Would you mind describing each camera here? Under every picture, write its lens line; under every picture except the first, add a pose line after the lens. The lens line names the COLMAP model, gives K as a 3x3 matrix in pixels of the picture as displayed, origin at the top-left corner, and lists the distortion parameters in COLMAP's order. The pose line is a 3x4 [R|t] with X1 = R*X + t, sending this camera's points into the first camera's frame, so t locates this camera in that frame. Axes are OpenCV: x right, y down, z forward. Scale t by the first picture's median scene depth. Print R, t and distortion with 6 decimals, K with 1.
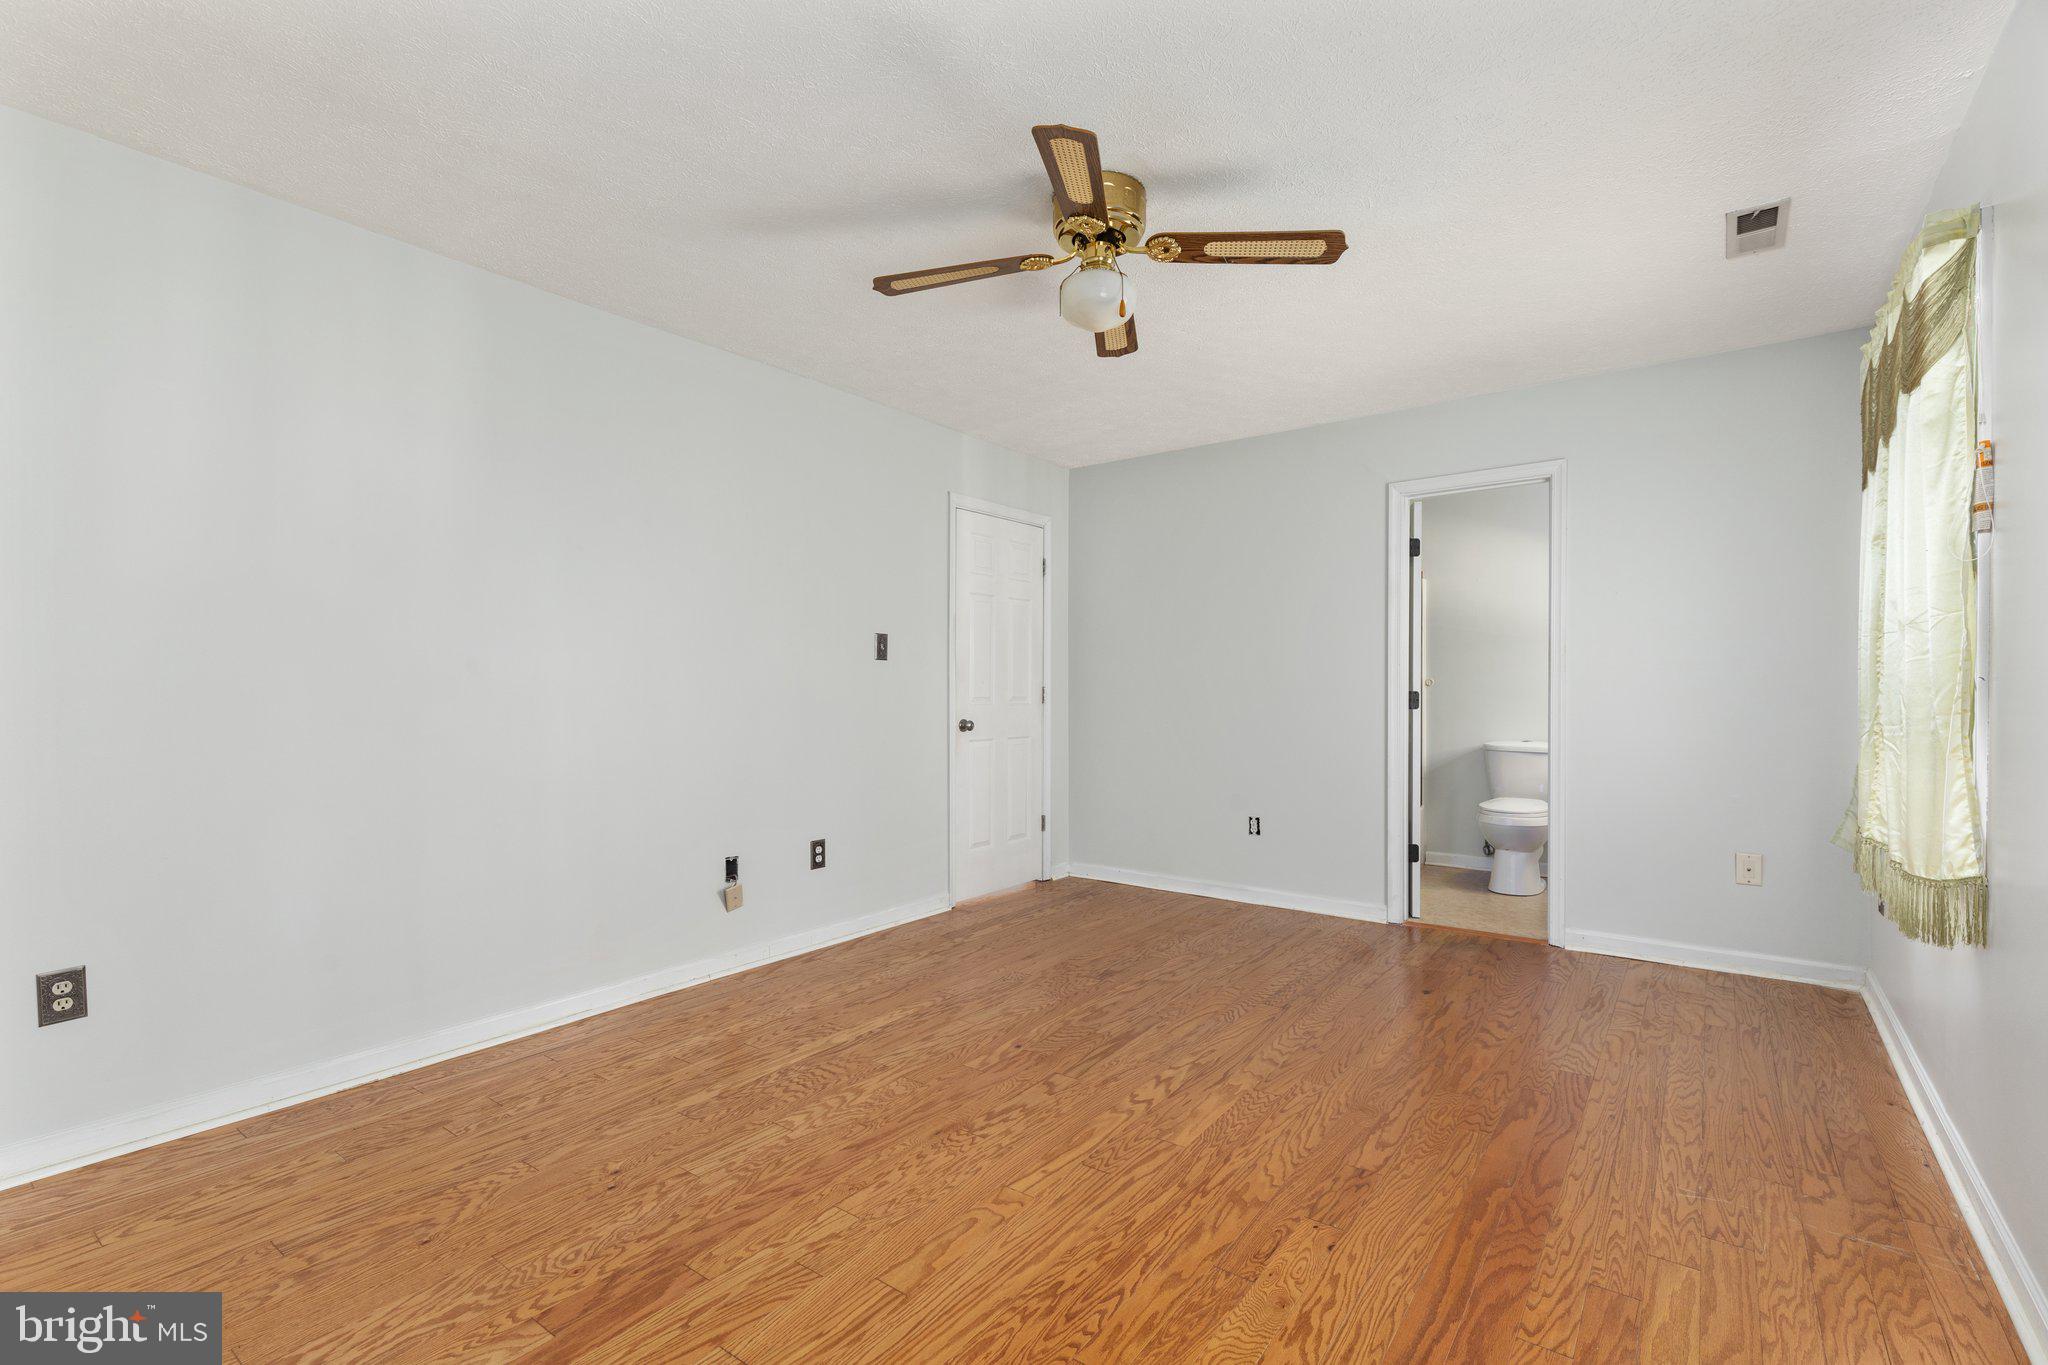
lens RADIAL K [[931.7, 0, 1022.0], [0, 931.7, 685.9], [0, 0, 1]] dist [0.004882, -0.000061]
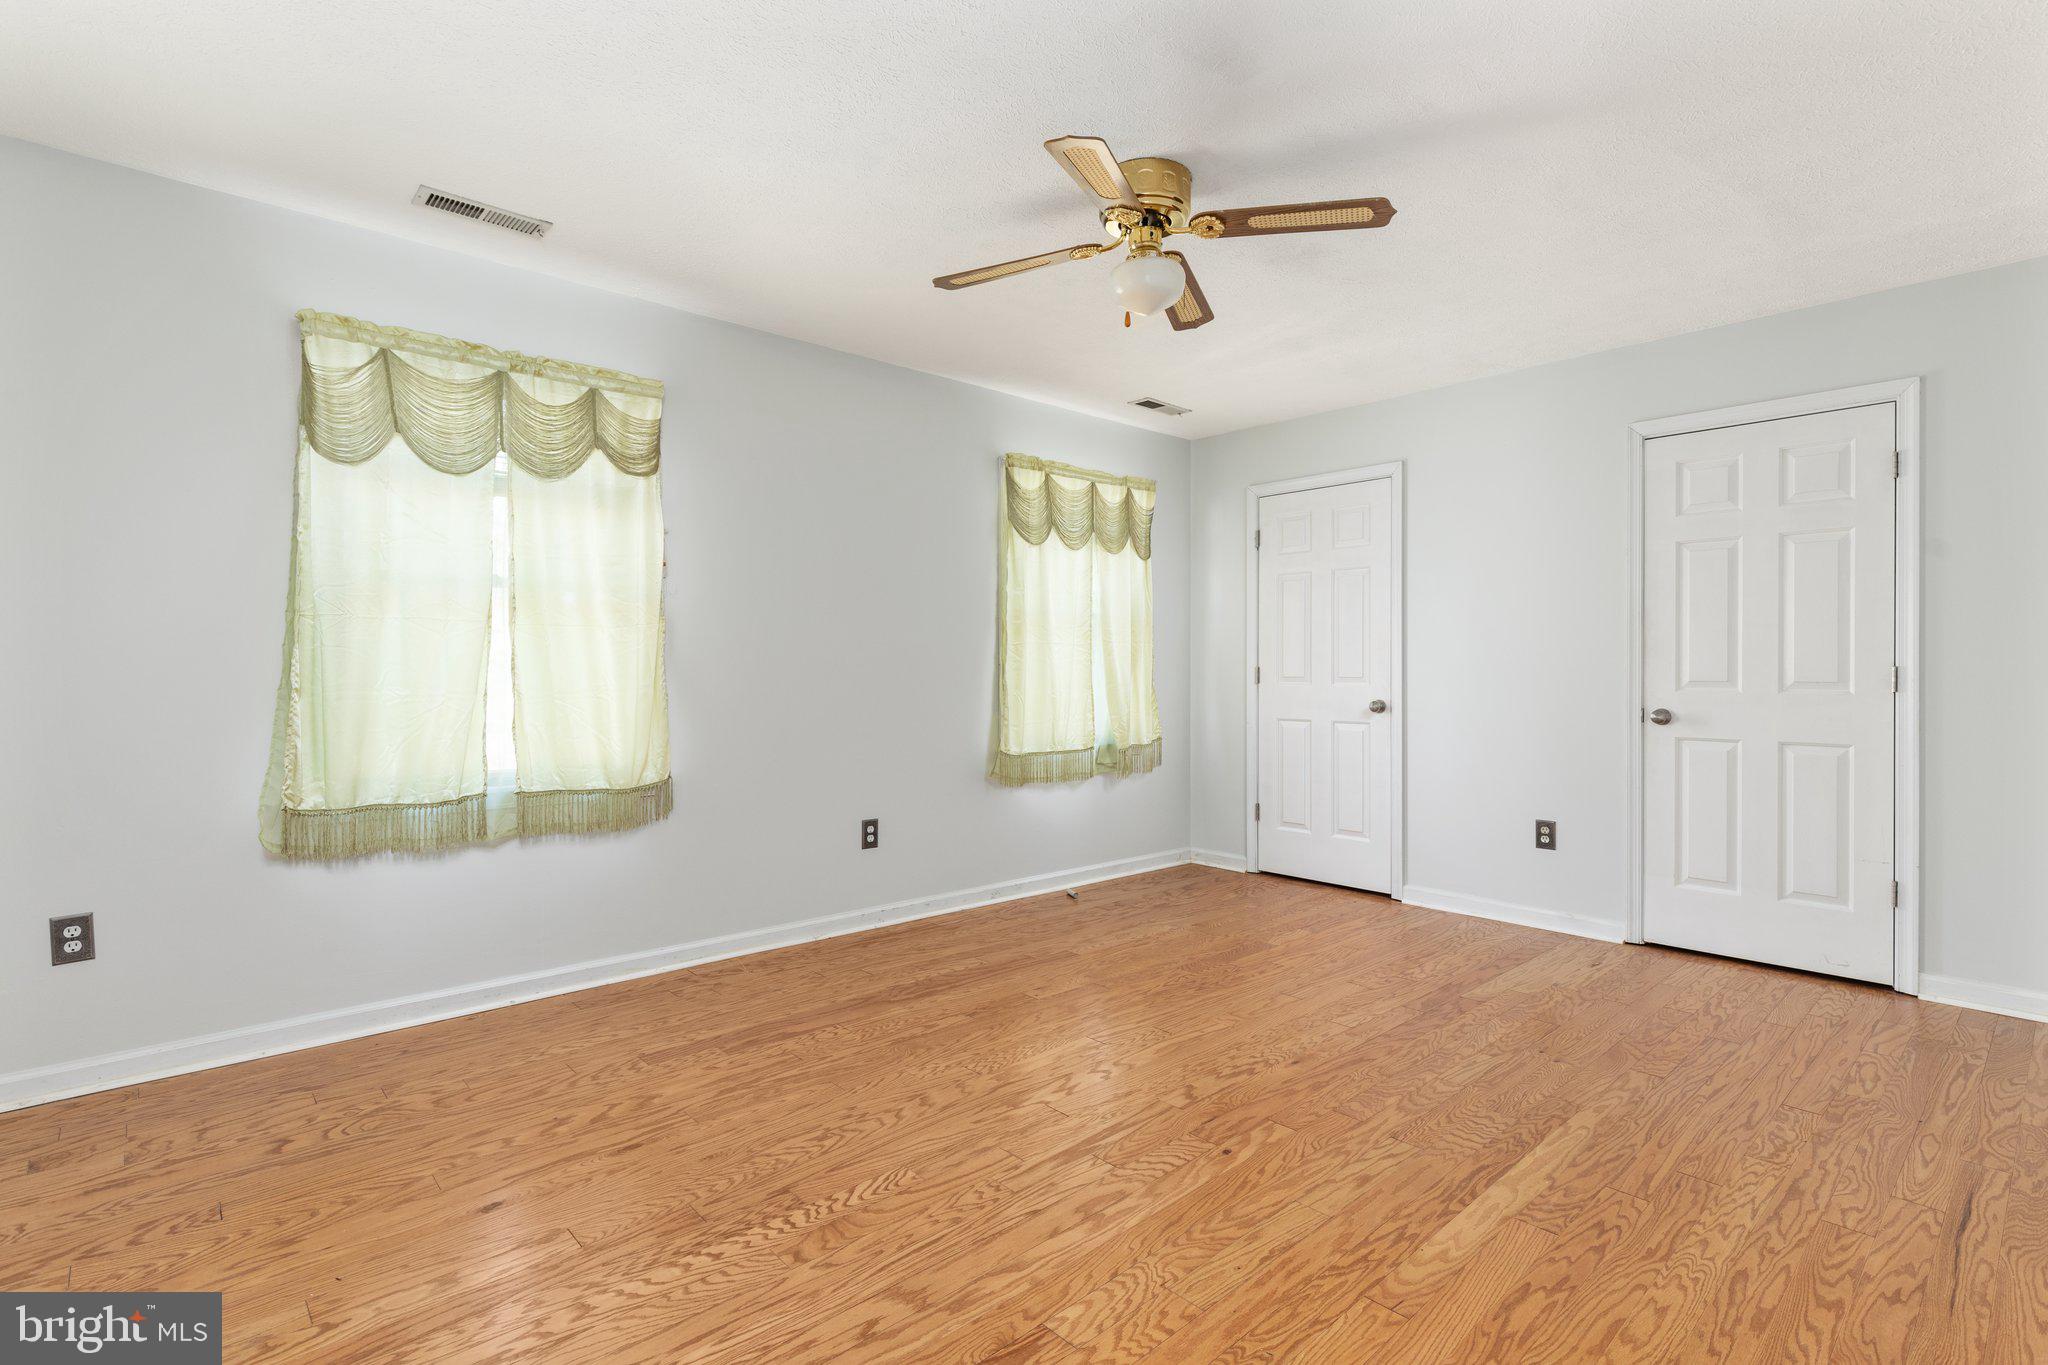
lens RADIAL K [[976.7, 0, 1026.0], [0, 976.7, 679.0], [0, 0, 1]] dist [-0.001537, -0.000525]
pose [[-0.982414, -0.002057, 0.186703, 0.009074], [-0.000427, 0.999961, 0.008769, 0.005800], [-0.186714, 0.008535, -0.982377, 1.861528]]
